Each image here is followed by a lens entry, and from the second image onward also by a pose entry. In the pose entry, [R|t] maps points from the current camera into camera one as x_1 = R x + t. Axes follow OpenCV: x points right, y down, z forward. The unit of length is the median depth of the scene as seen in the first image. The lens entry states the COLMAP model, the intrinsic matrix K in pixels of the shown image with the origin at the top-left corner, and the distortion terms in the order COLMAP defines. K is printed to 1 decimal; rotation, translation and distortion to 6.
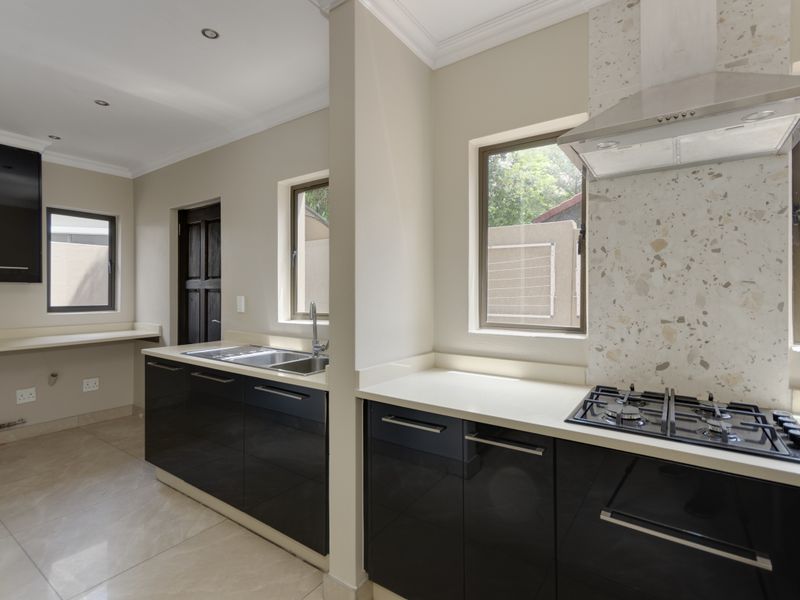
lens RADIAL K [[397.5, 0, 399.6], [0, 397.5, 292.1], [0, 0, 1]] dist [-0.001365, 0.003451]
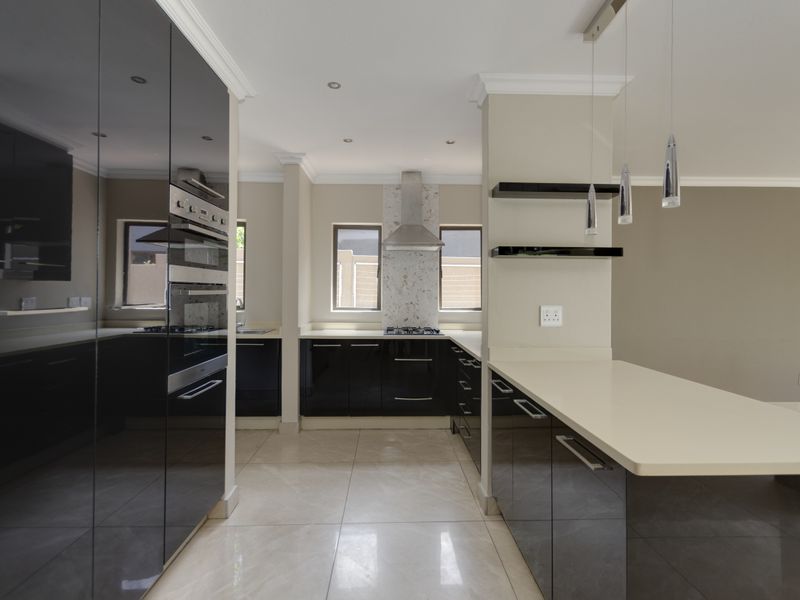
lens RADIAL K [[397.5, 0, 399.3], [0, 397.5, 295.9], [0, 0, 1]] dist [-0.001365, 0.003451]
pose [[0.804125, 0.001635, 0.594458, -1.055371], [-0.005759, 0.999971, 0.005040, 0.003071], [-0.594433, -0.007476, 0.804111, -1.241558]]
